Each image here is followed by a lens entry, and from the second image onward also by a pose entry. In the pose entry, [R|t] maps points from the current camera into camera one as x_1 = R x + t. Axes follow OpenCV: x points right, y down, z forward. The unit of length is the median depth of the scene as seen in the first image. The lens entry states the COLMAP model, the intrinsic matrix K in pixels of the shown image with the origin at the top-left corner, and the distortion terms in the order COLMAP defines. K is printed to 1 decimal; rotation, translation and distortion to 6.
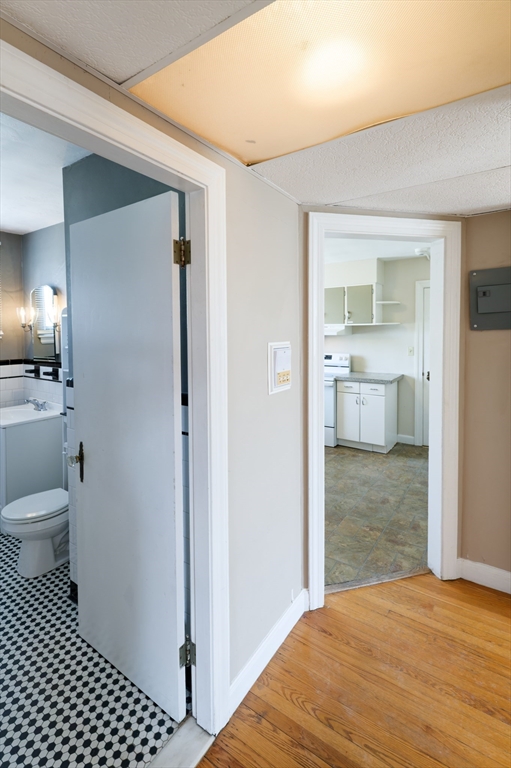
lens RADIAL K [[364.5, 0, 249.4], [0, 364.5, 341.0], [0, 0, 1]] dist [0.009365, -0.004089]
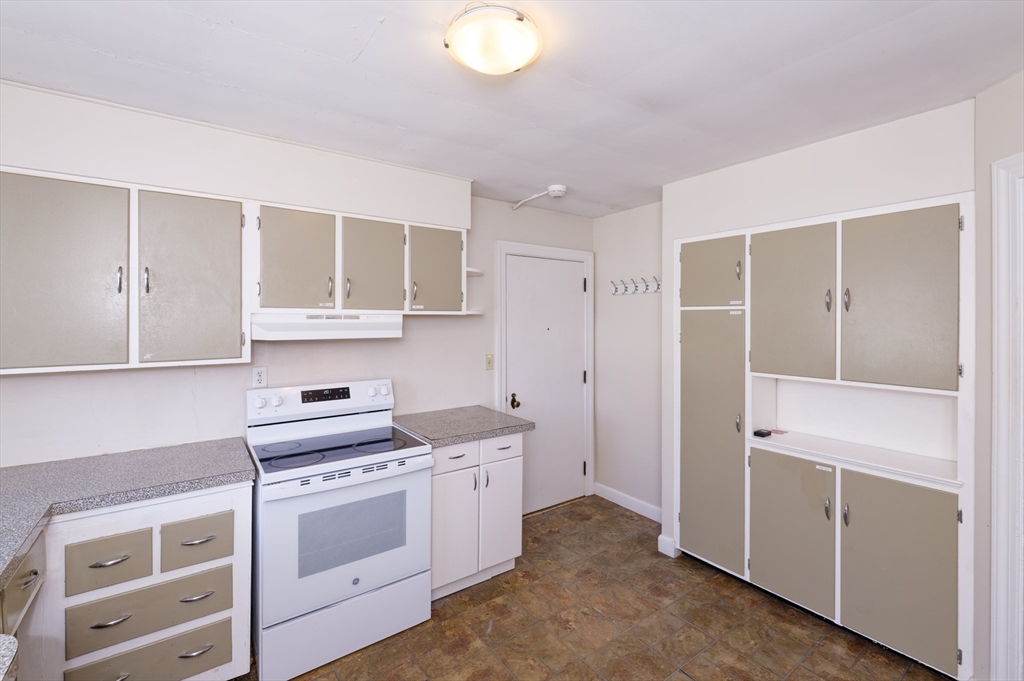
lens RADIAL K [[447.3, 0, 538.3], [0, 447.3, 319.6], [0, 0, 1]] dist [0.002149, -0.002794]
pose [[0.313441, 0.007401, 0.949579, -0.605892], [0.020463, 0.999685, -0.014546, -0.081335], [-0.949387, 0.023991, 0.313191, 2.204636]]
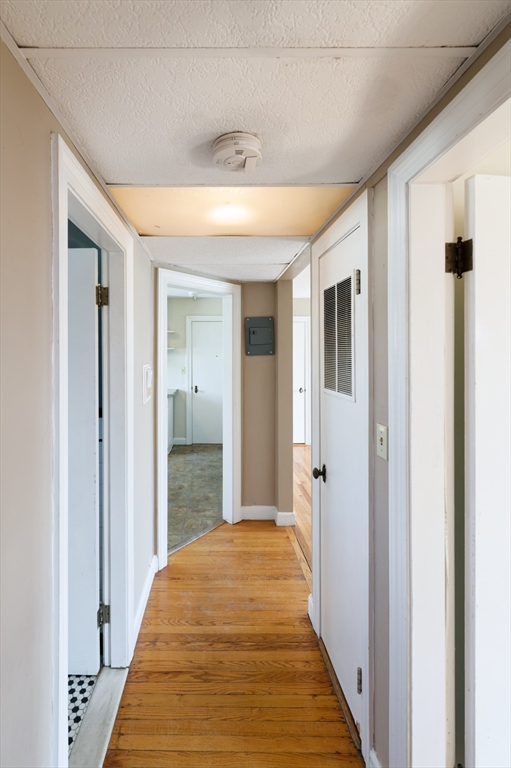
lens RADIAL K [[335.4, 0, 223.4], [0, 335.4, 354.8], [0, 0, 1]] dist [0.002149, -0.002794]
pose [[0.825344, 0.002054, 0.564626, -0.312412], [0.011481, 0.999726, -0.020418, -0.006261], [-0.564513, 0.023334, 0.825094, -0.130293]]
